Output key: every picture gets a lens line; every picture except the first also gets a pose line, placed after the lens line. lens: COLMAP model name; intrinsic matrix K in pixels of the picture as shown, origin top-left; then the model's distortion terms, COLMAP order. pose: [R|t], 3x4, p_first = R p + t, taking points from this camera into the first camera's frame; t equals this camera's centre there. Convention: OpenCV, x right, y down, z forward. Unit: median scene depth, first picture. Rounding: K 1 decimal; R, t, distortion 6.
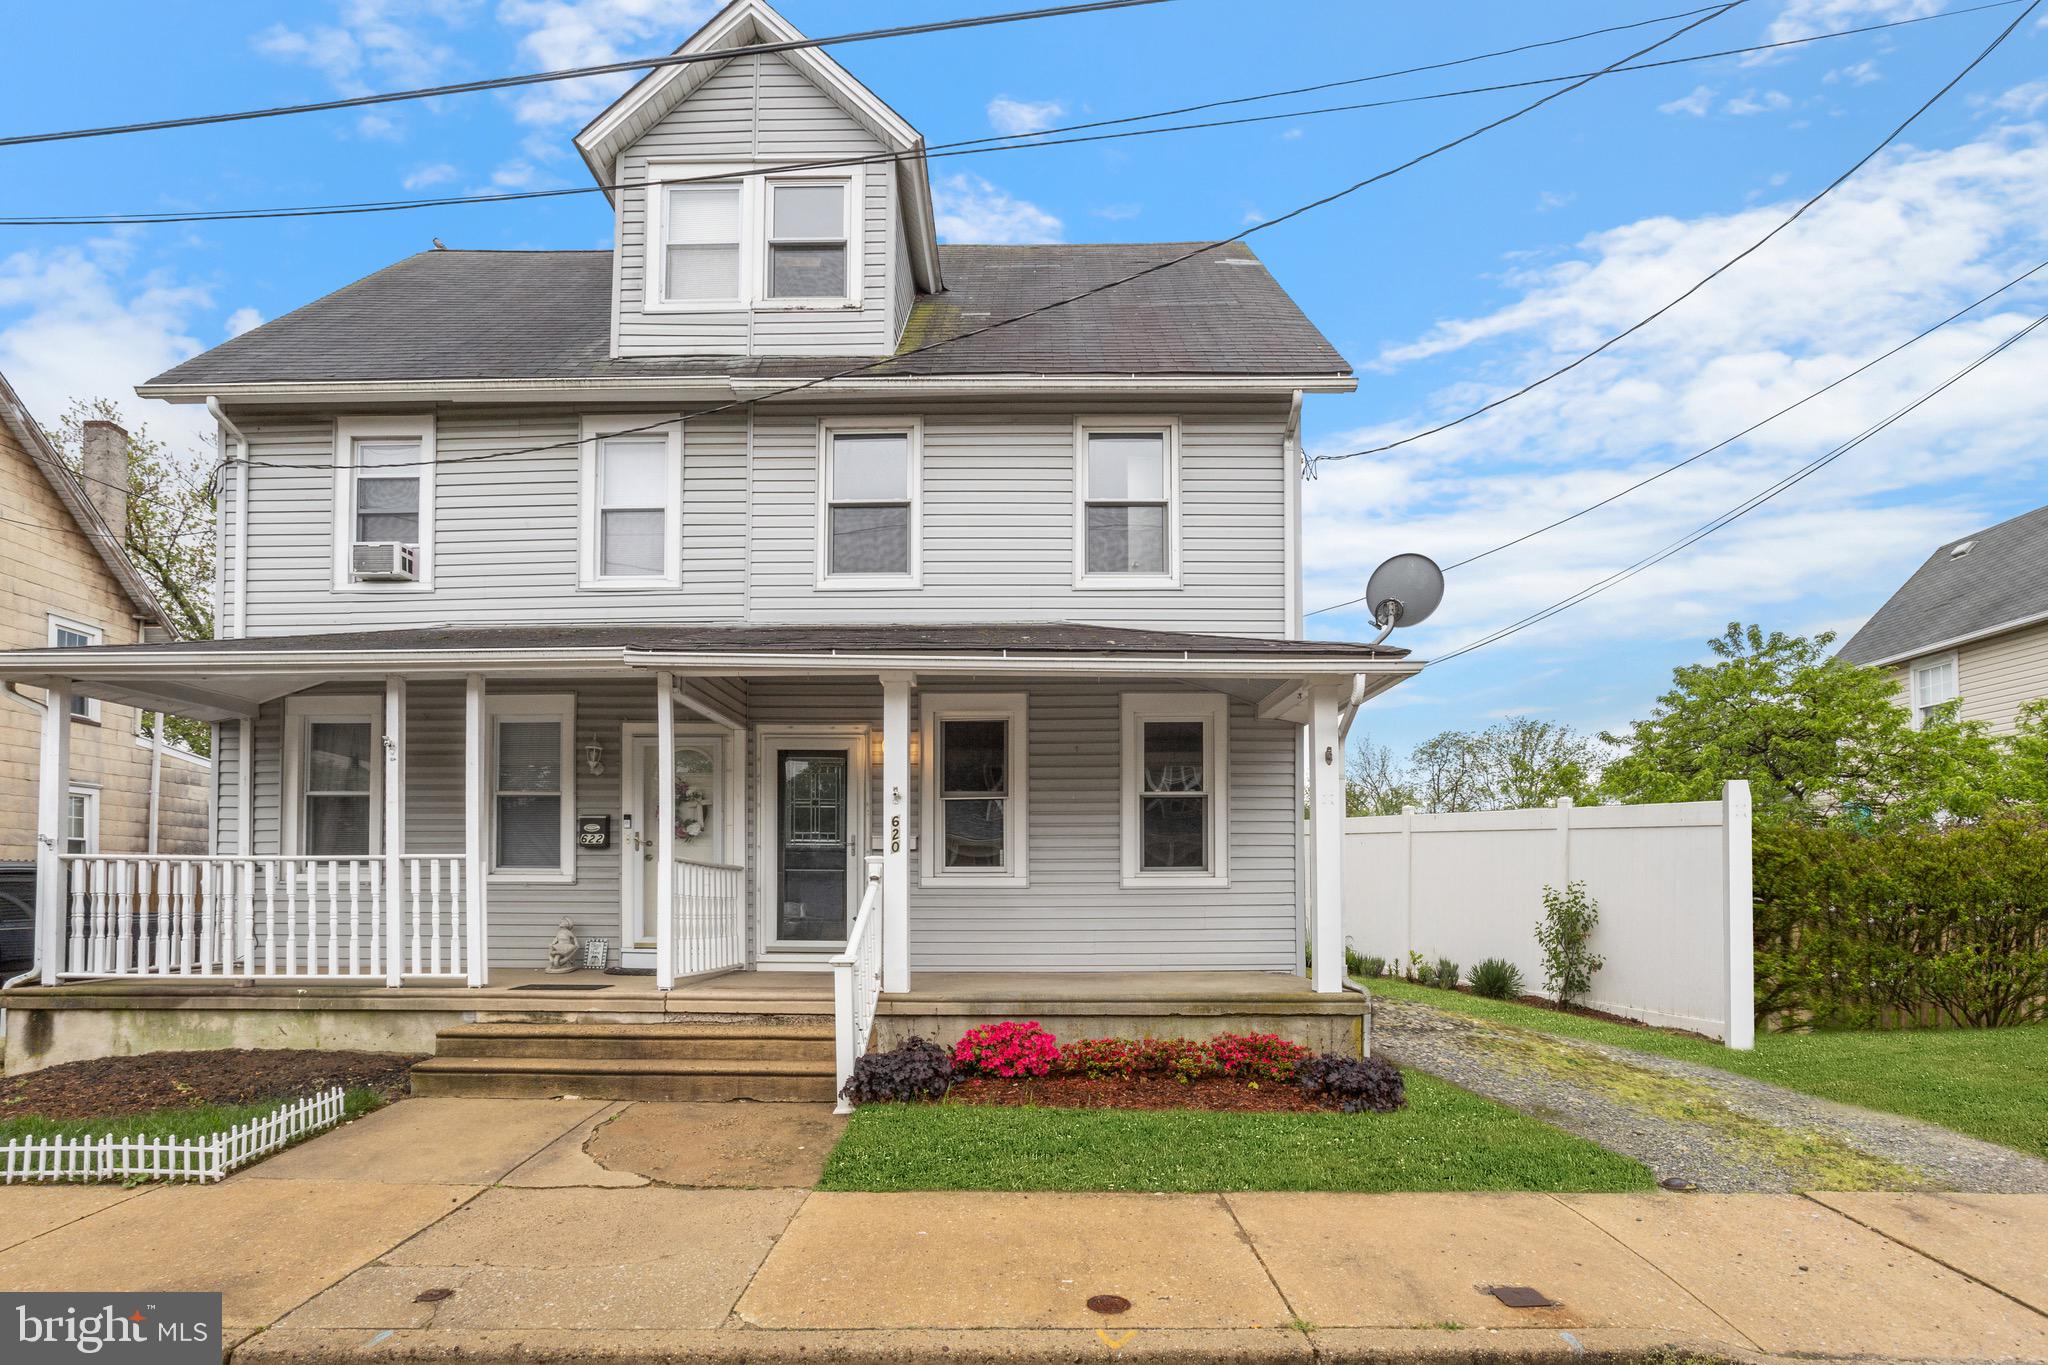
lens RADIAL K [[993.6, 0, 969.8], [0, 993.6, 883.4], [0, 0, 1]] dist [-0.023227, 0.006939]
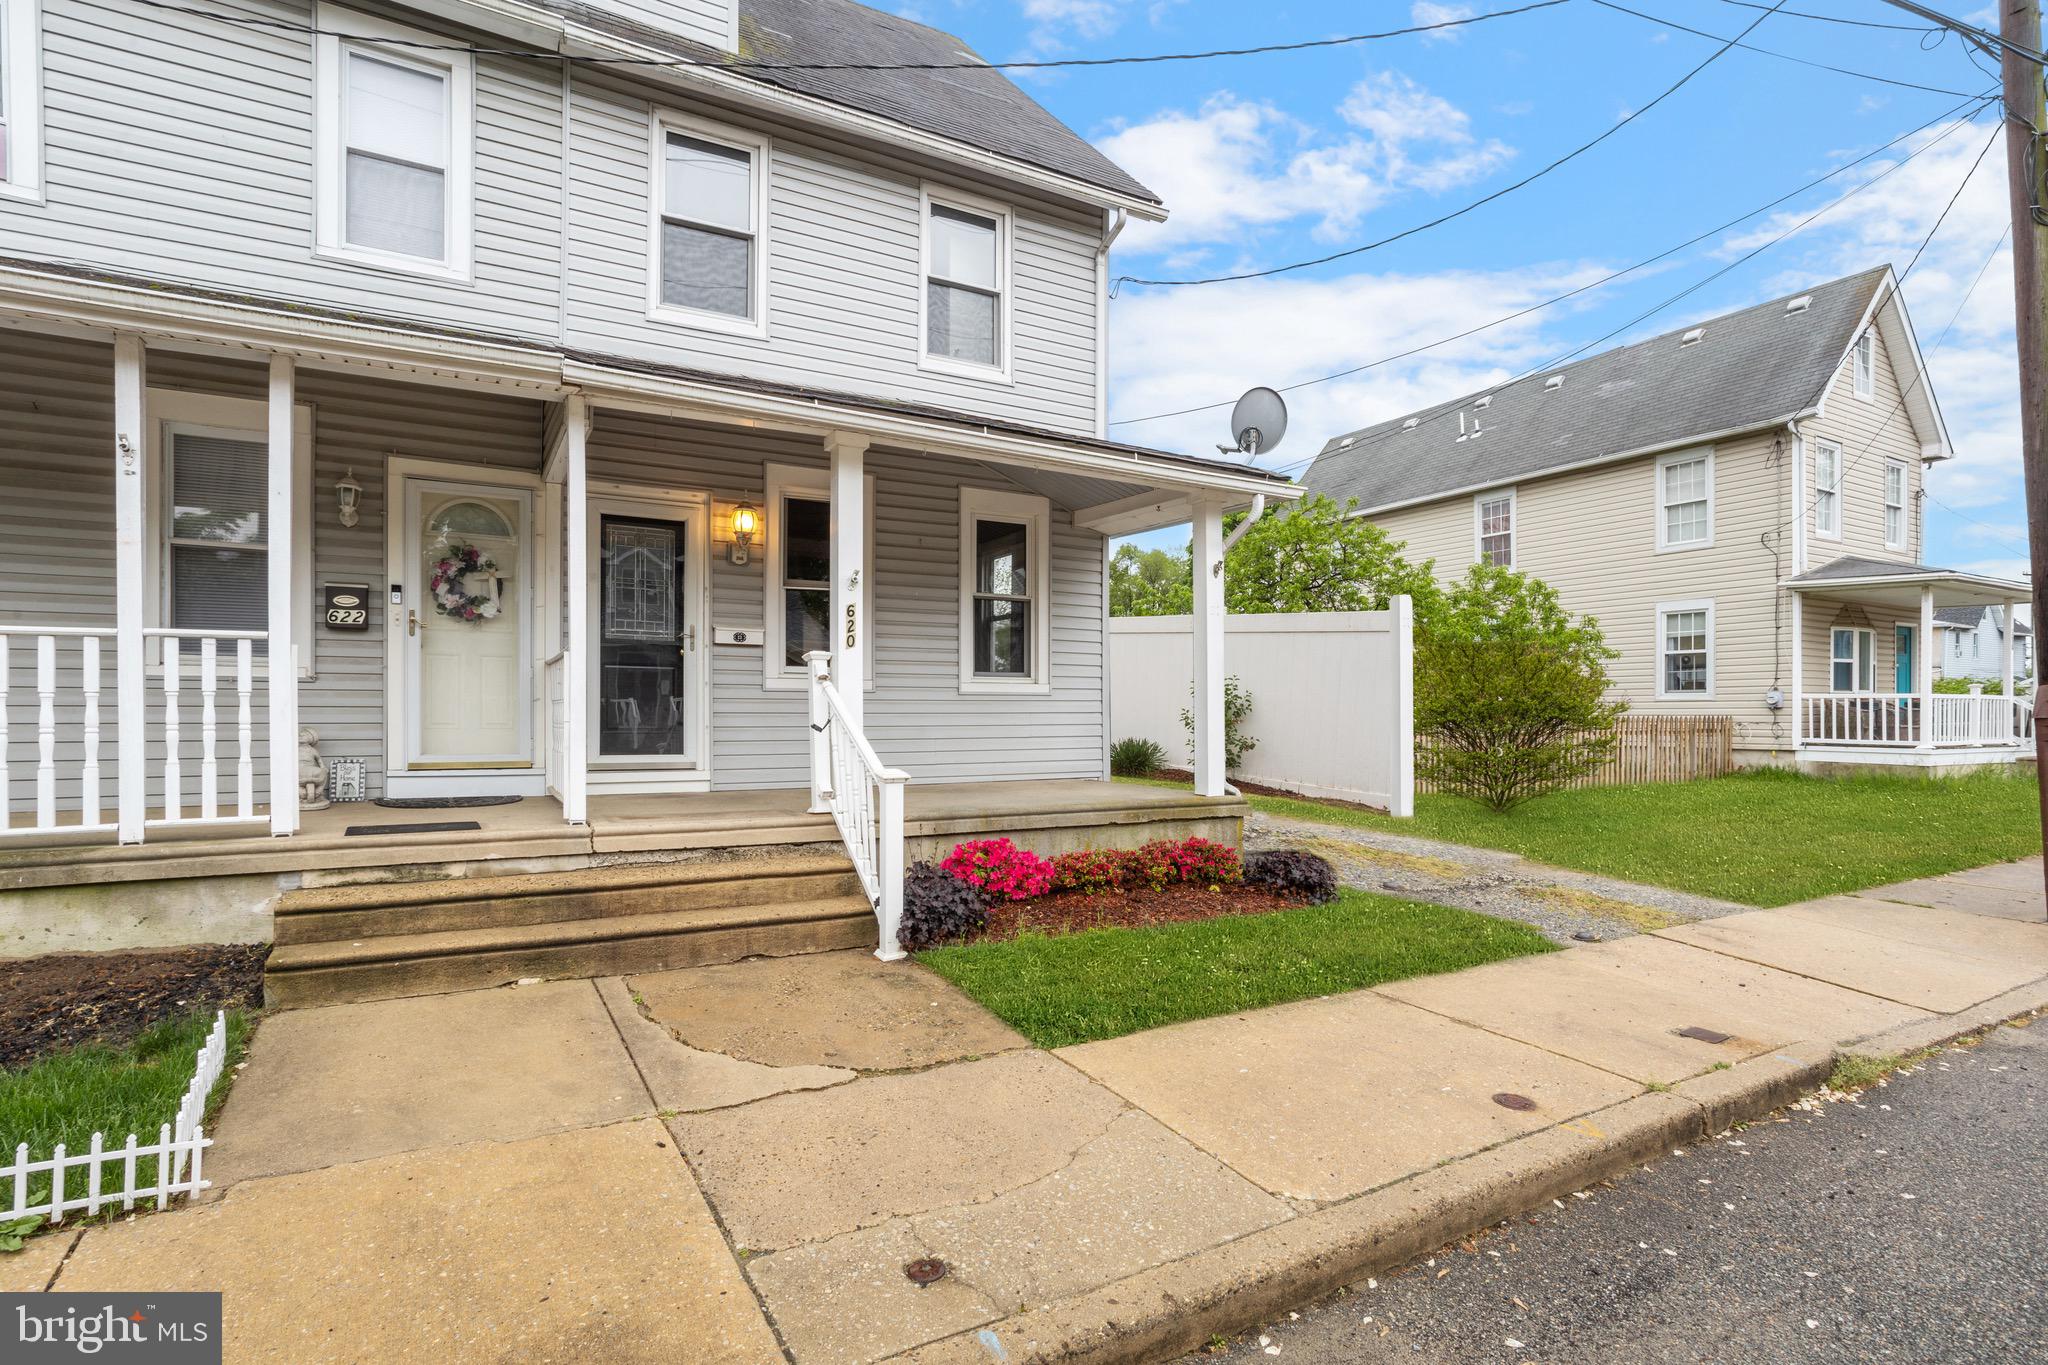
lens RADIAL K [[1048.6, 0, 930.2], [0, 1048.6, 694.3], [0, 0, 1]] dist [-0.013847, 0.003526]
pose [[0.872832, 0.009175, 0.487934, -0.375554], [-0.010635, 0.999943, 0.000220, 0.005639], [-0.487904, -0.005381, 0.872881, 0.150610]]
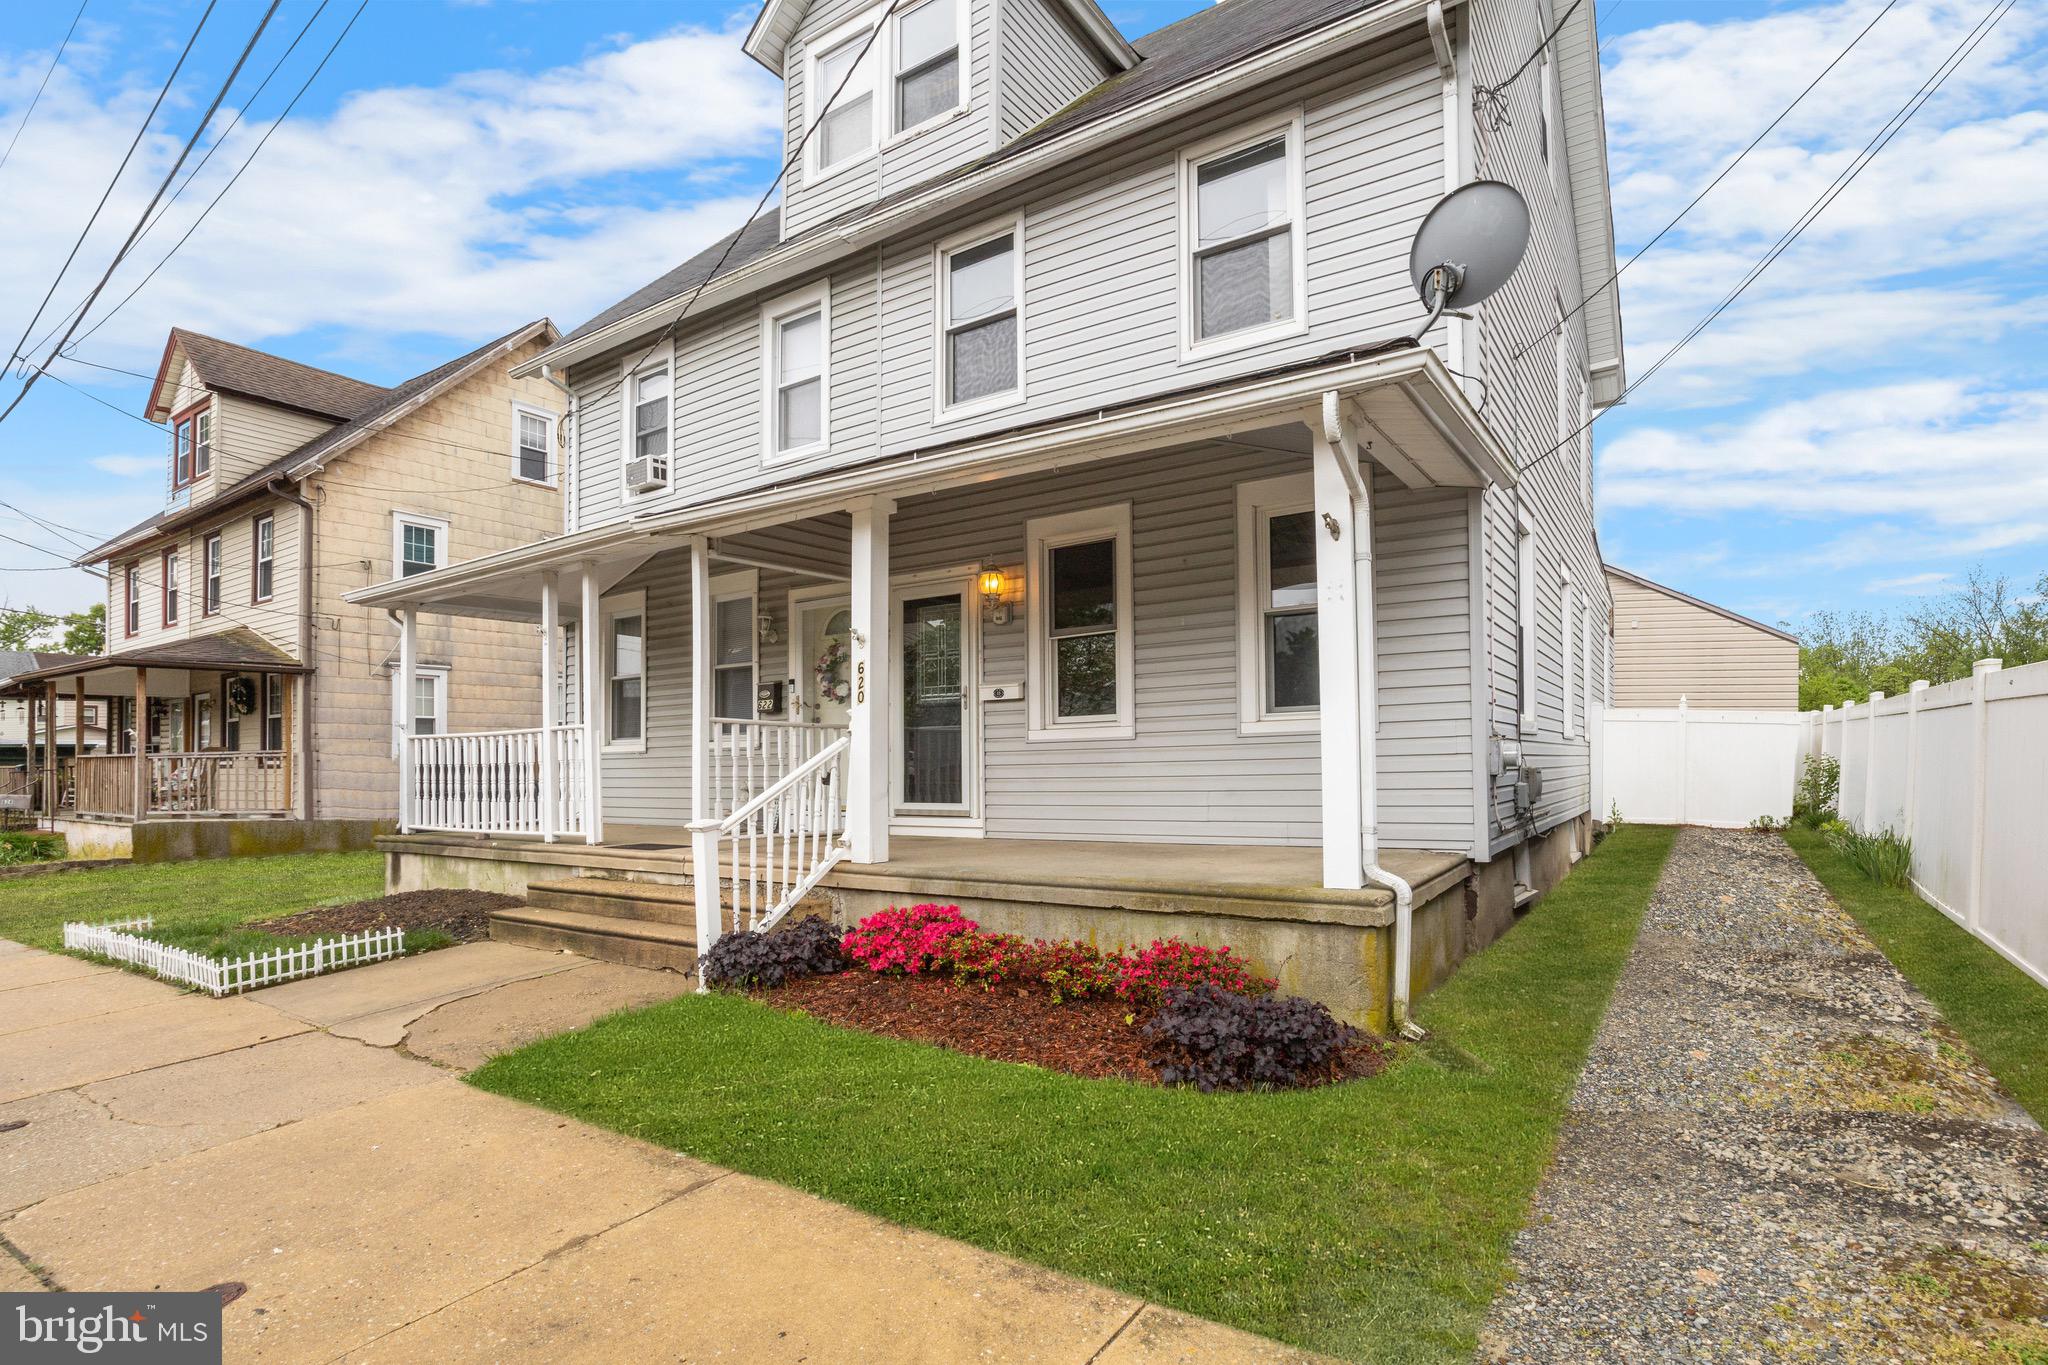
lens RADIAL K [[993.6, 0, 1113.6], [0, 993.6, 732.7], [0, 0, 1]] dist [-0.023227, 0.006939]
pose [[0.850643, -0.032149, -0.524760, 0.480262], [0.027166, 0.999483, -0.017196, 0.012815], [0.525041, 0.000372, 0.851077, 0.302810]]
